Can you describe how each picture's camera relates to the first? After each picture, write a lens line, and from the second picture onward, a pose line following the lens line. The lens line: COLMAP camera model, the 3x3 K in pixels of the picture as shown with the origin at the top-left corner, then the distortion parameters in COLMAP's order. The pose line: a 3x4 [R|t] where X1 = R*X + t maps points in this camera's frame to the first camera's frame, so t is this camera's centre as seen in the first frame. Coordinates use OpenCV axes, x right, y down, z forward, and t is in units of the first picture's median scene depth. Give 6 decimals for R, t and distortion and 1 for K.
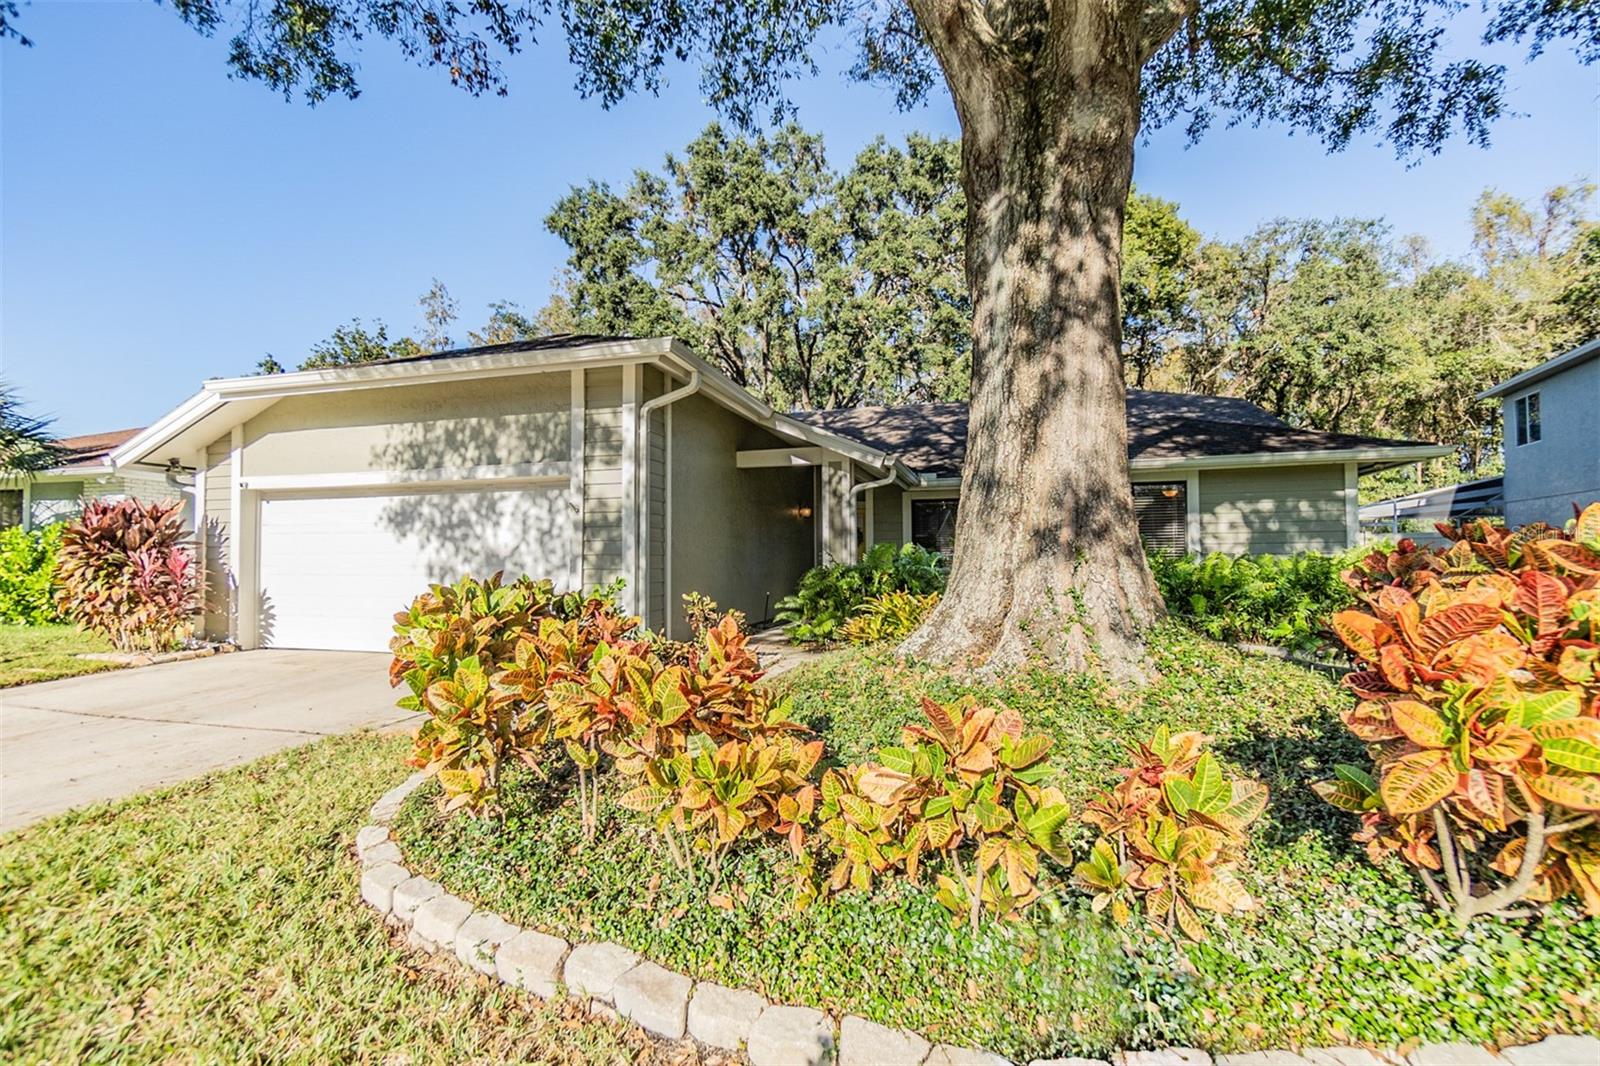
lens RADIAL K [[694.7, 0, 801.0], [0, 694.7, 541.6], [0, 0, 1]] dist [-0.003484, -0.000094]
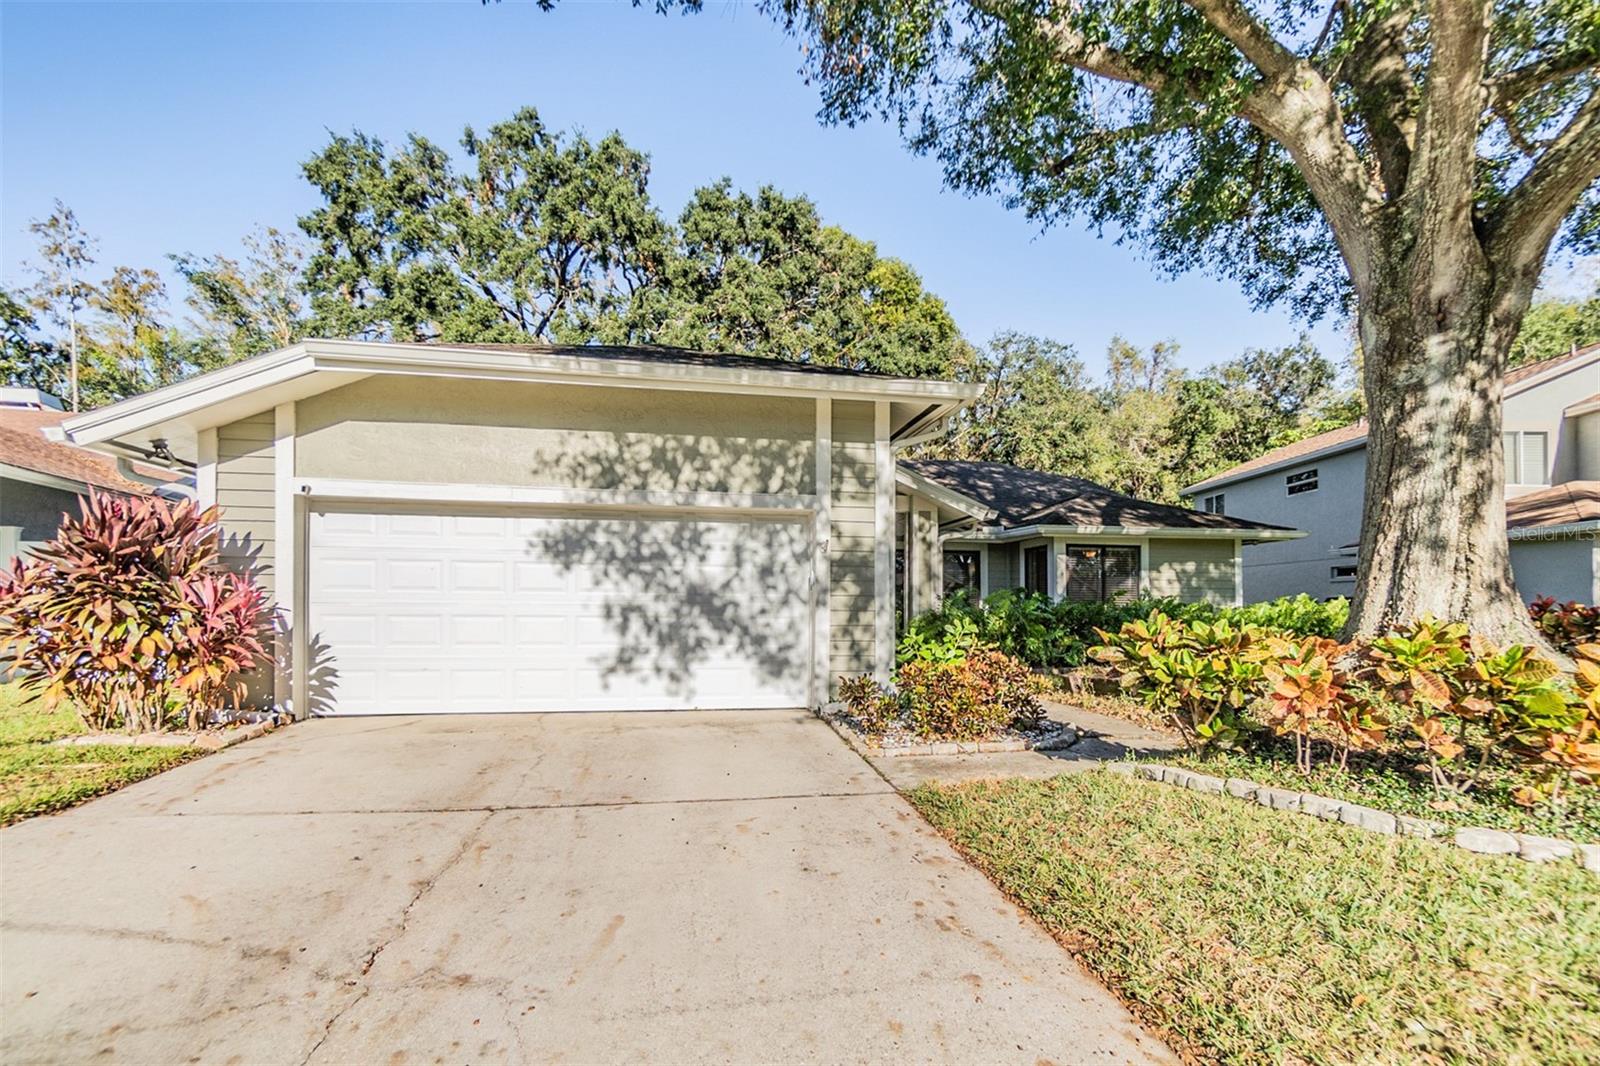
lens RADIAL K [[694.7, 0, 826.7], [0, 694.7, 603.0], [0, 0, 1]] dist [-0.003484, -0.000094]
pose [[0.900697, 0.011932, 0.434284, -0.618062], [-0.020088, 0.999697, 0.014196, 0.014312], [-0.433984, -0.021511, 0.900664, 0.124954]]
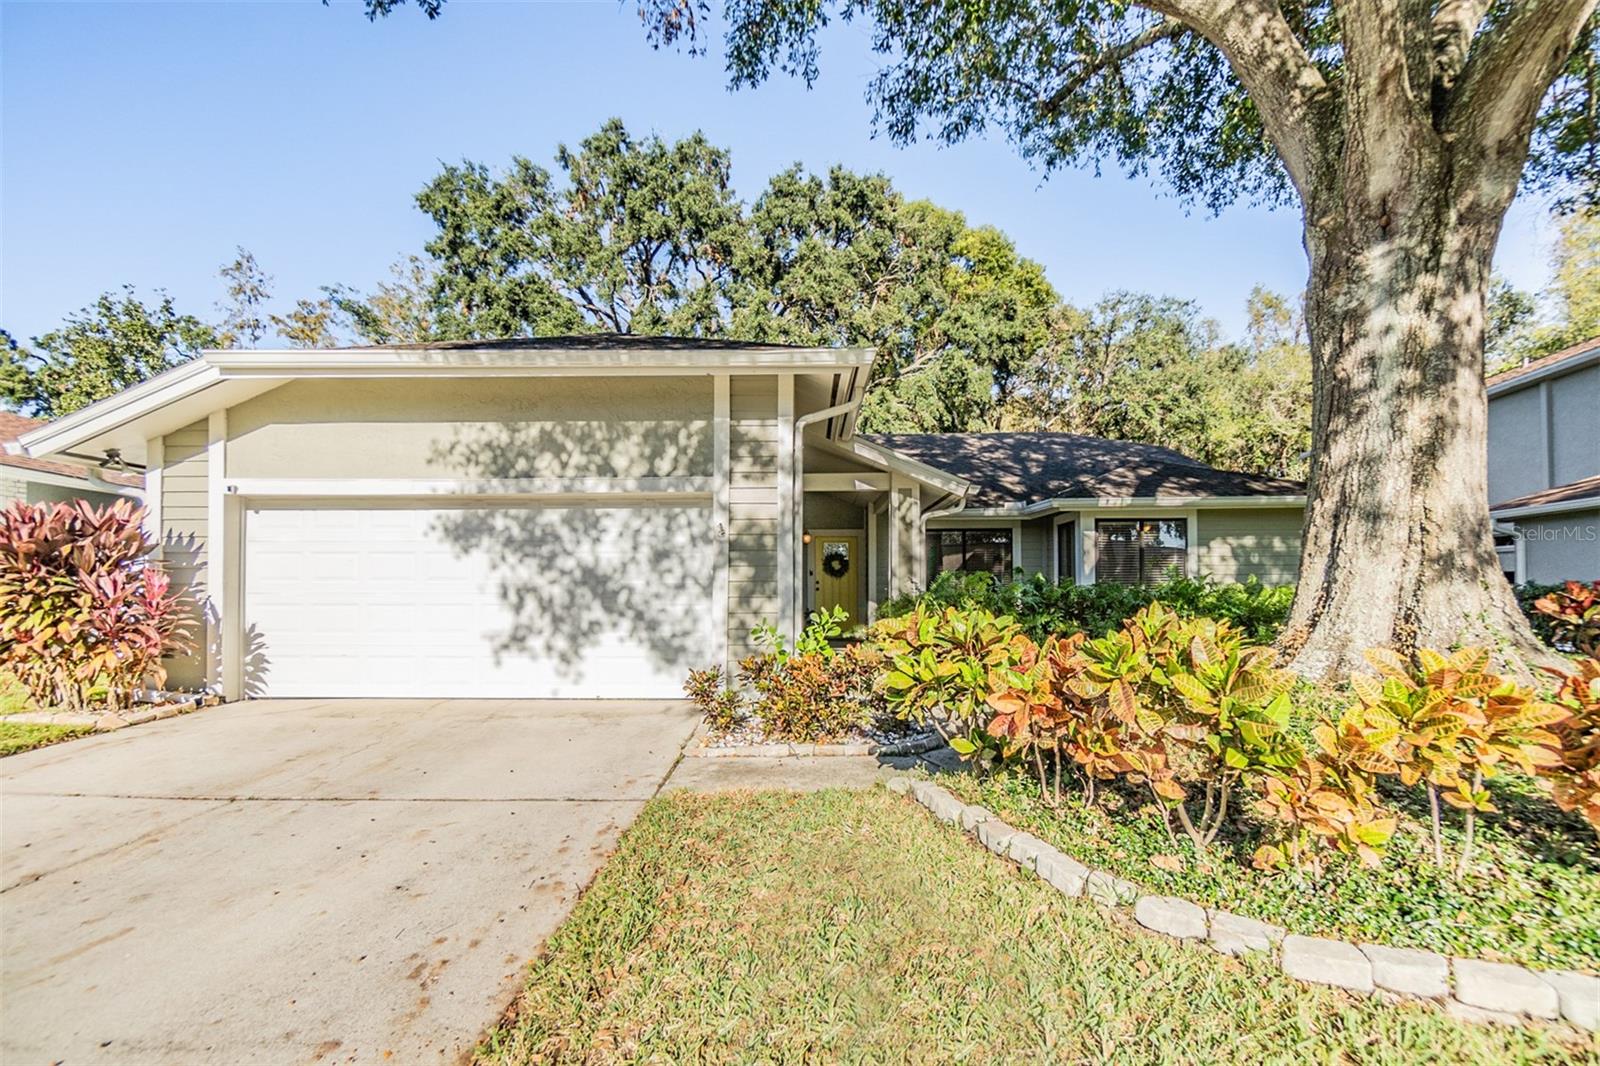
lens RADIAL K [[694.7, 0, 832.7], [0, 694.7, 578.7], [0, 0, 1]] dist [-0.003484, -0.000094]
pose [[0.964873, 0.005276, 0.262664, -0.351782], [-0.008170, 0.999917, 0.009927, 0.005659], [-0.262590, -0.011724, 0.964836, 0.079308]]
